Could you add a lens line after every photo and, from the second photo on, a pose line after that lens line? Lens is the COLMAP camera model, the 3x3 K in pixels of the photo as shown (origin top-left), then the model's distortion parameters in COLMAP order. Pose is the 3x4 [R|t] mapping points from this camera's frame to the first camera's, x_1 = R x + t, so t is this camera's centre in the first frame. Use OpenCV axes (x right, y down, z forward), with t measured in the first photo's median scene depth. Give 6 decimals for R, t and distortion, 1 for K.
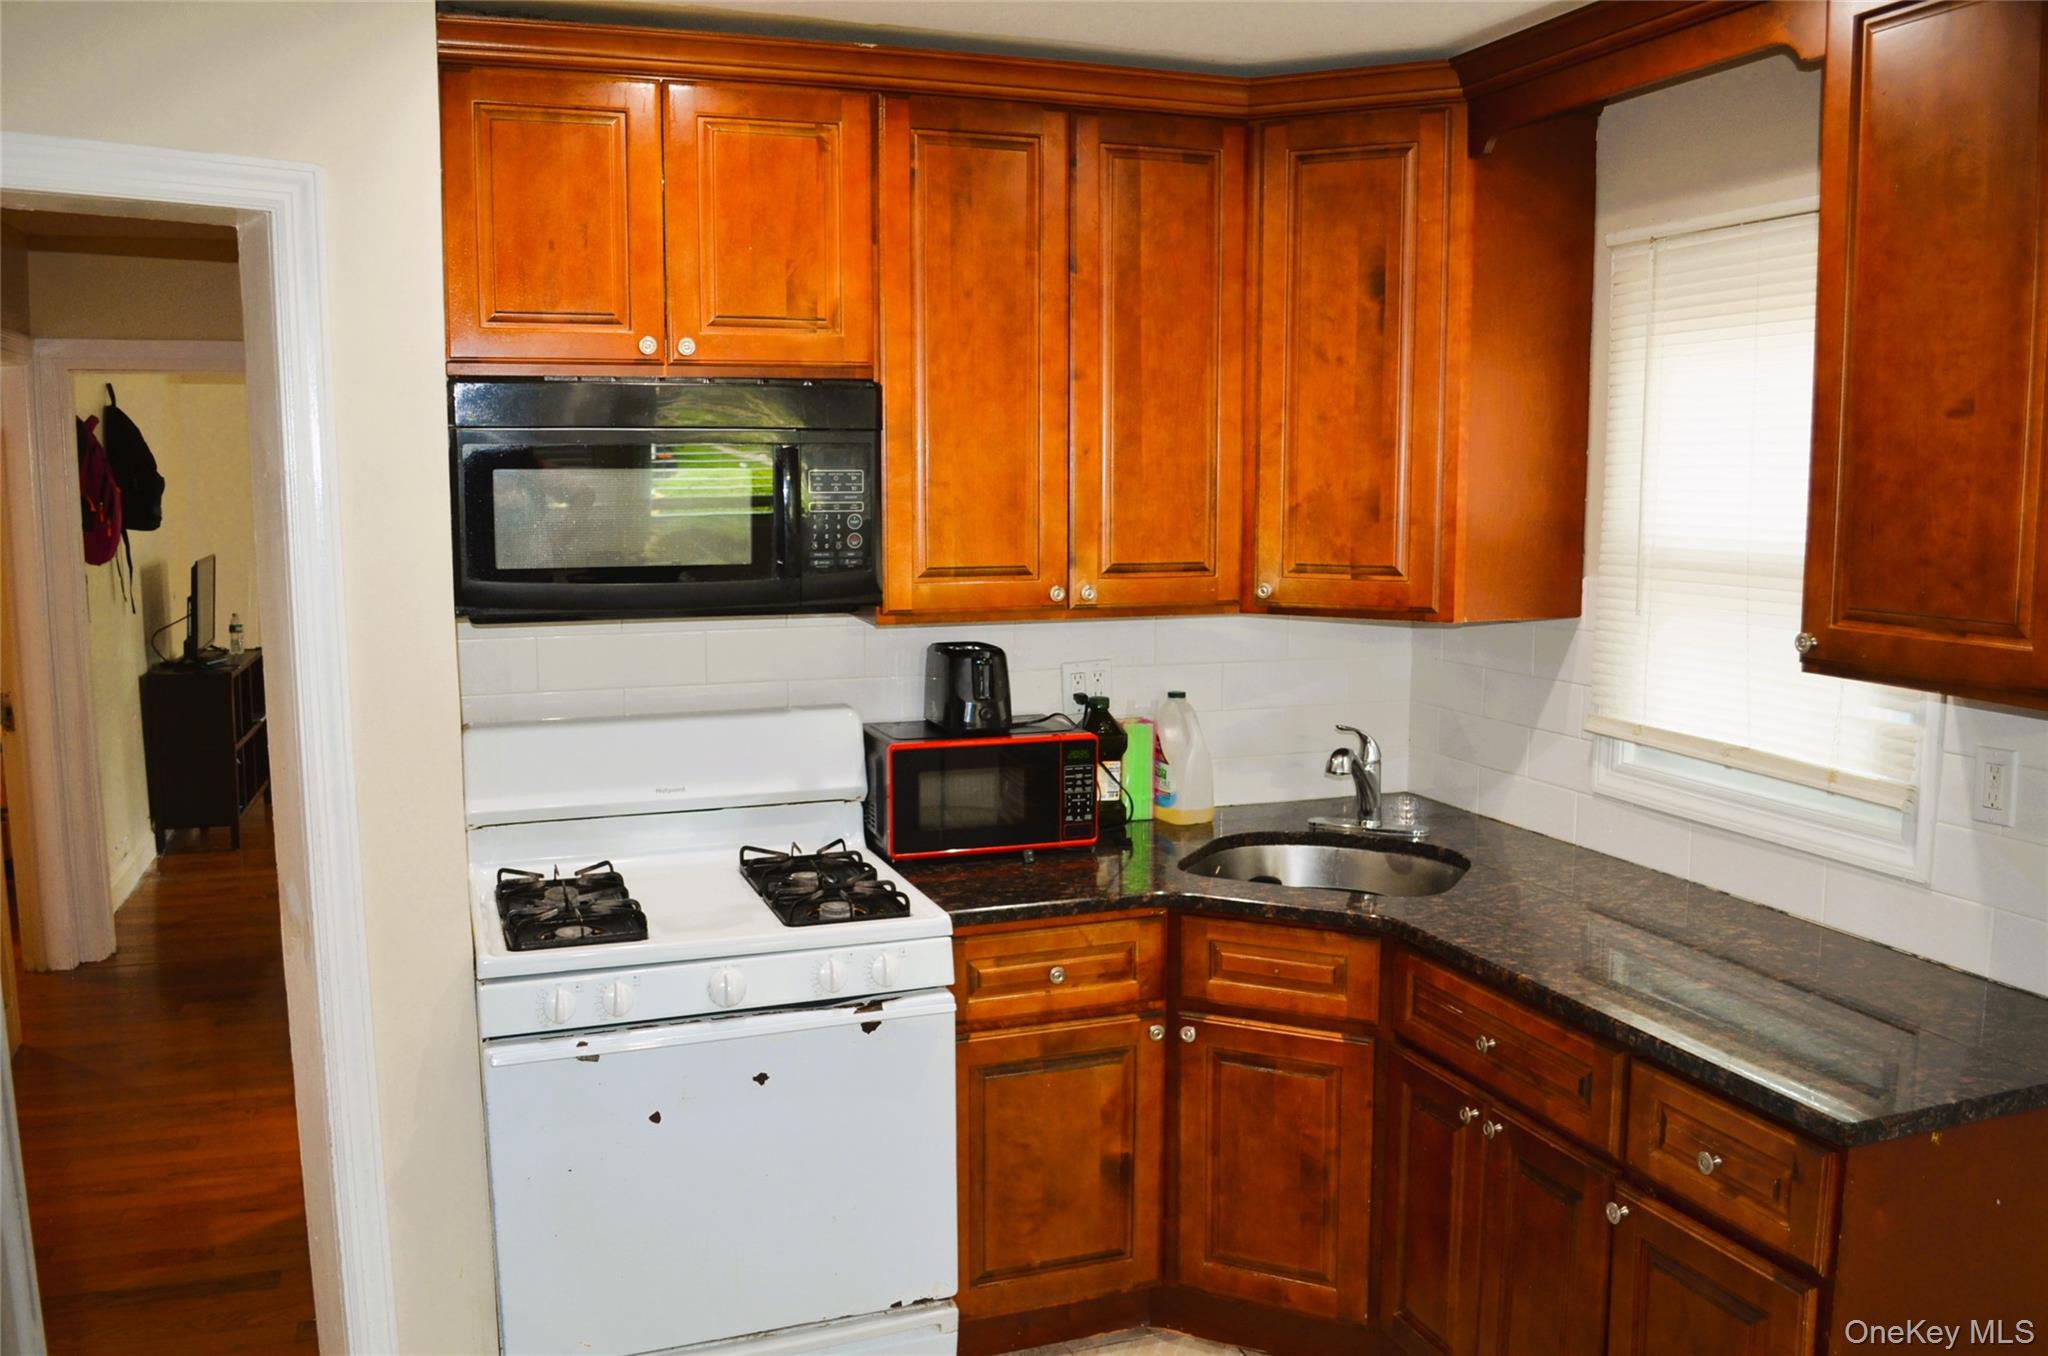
lens RADIAL K [[1630.6, 0, 1024.0], [0, 1630.6, 678.0], [0, 0, 1]] dist [-0.075354, 0.001427]
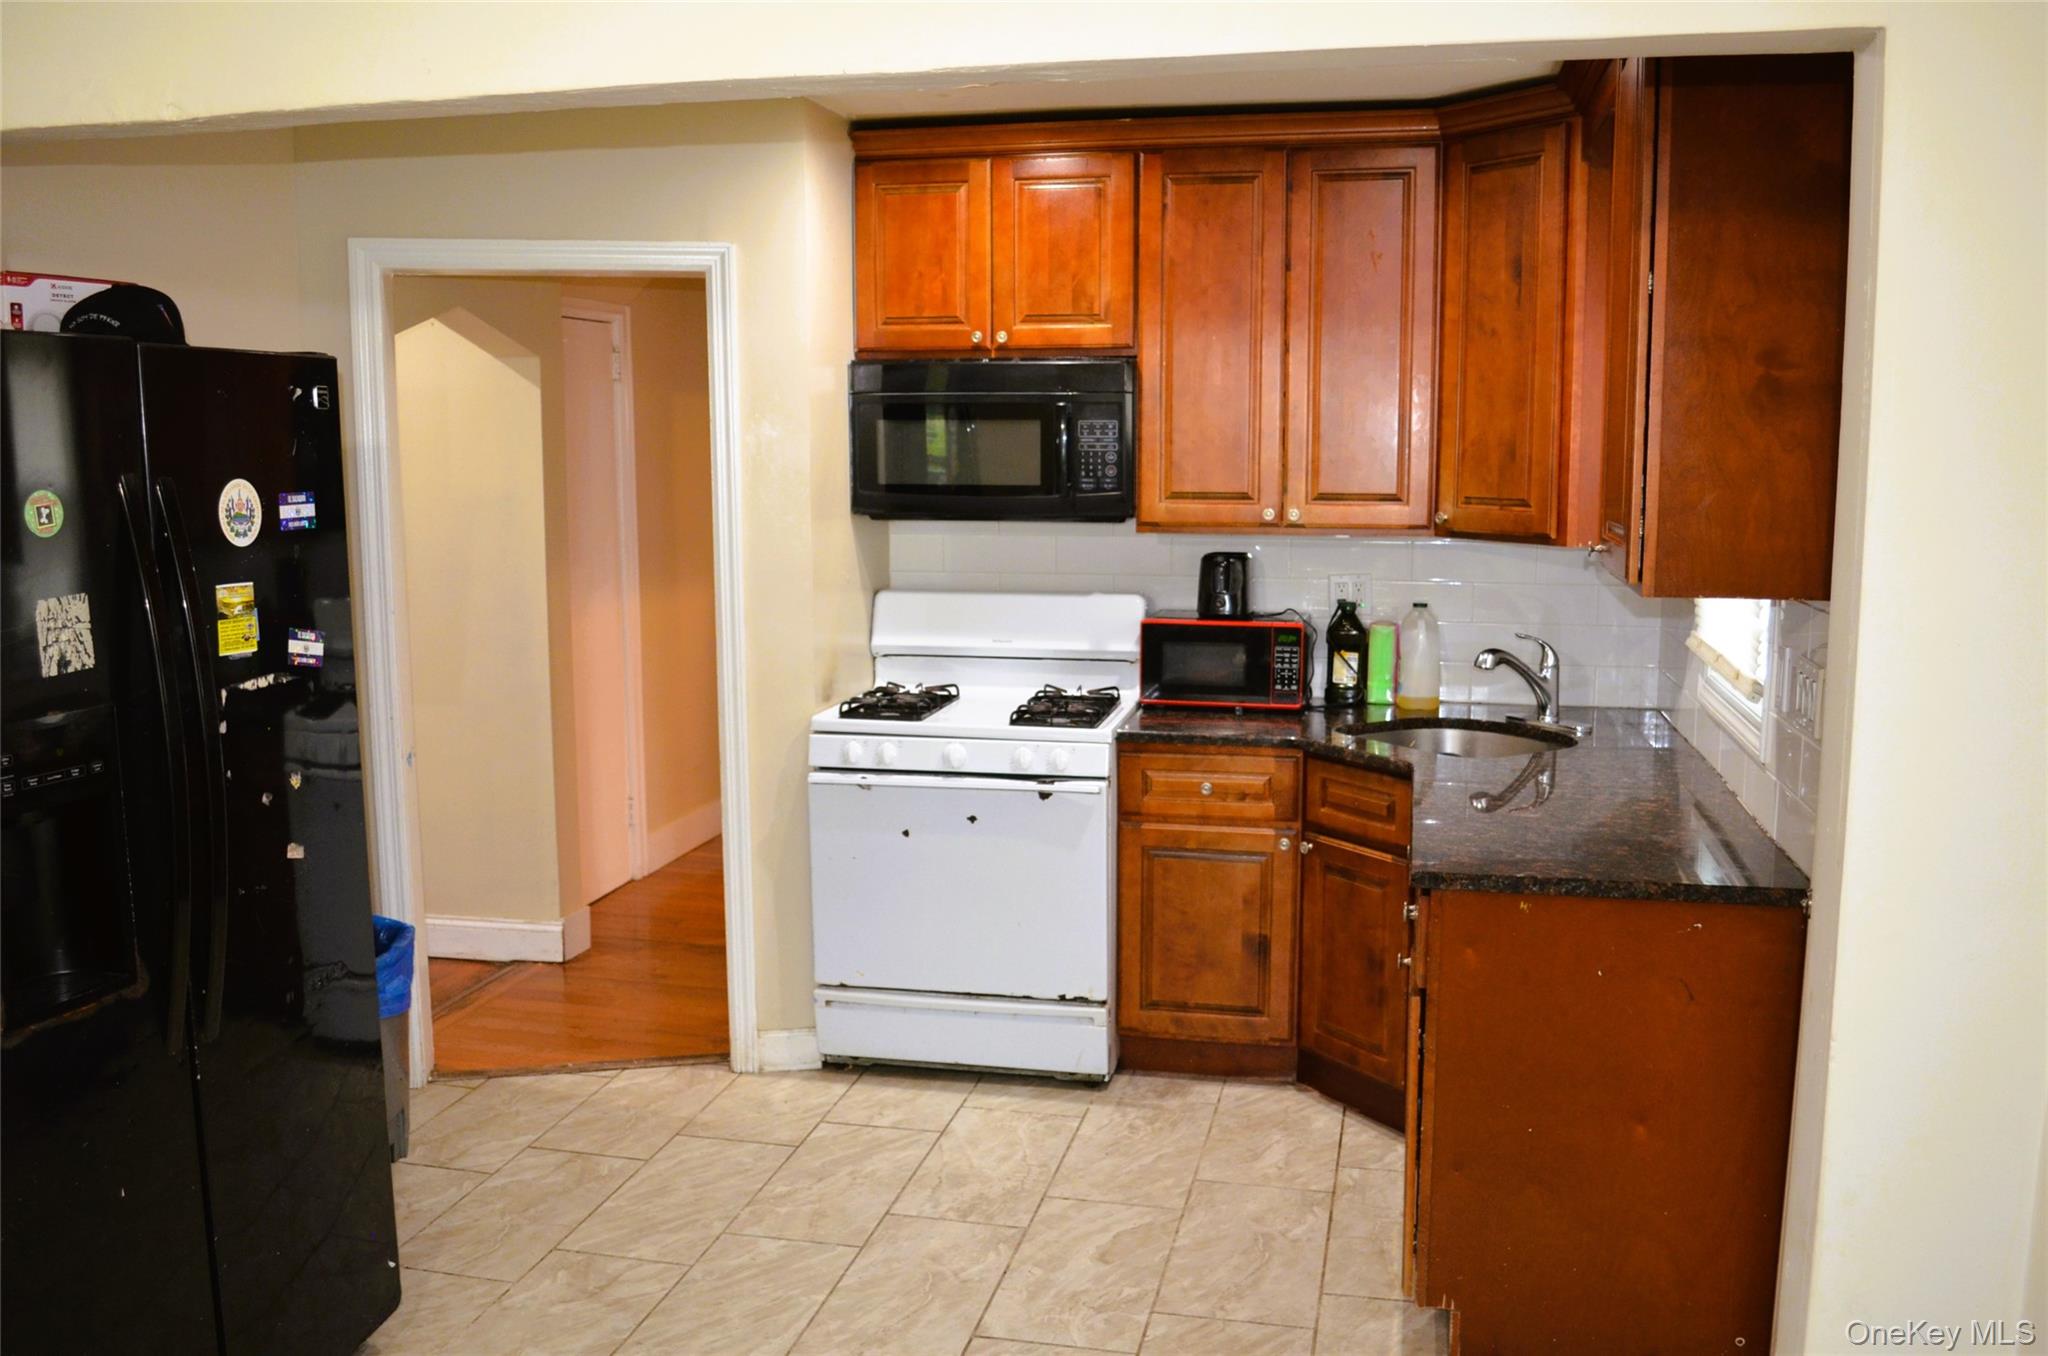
lens RADIAL K [[1697.9, 0, 1024.0], [0, 1697.9, 678.0], [0, 0, 1]] dist [-0.072244, -0.006638]
pose [[0.845394, 0.075692, -0.528752, 0.623081], [-0.067501, 0.997112, 0.034816, 0.049005], [0.529860, 0.006258, 0.848062, -0.288034]]
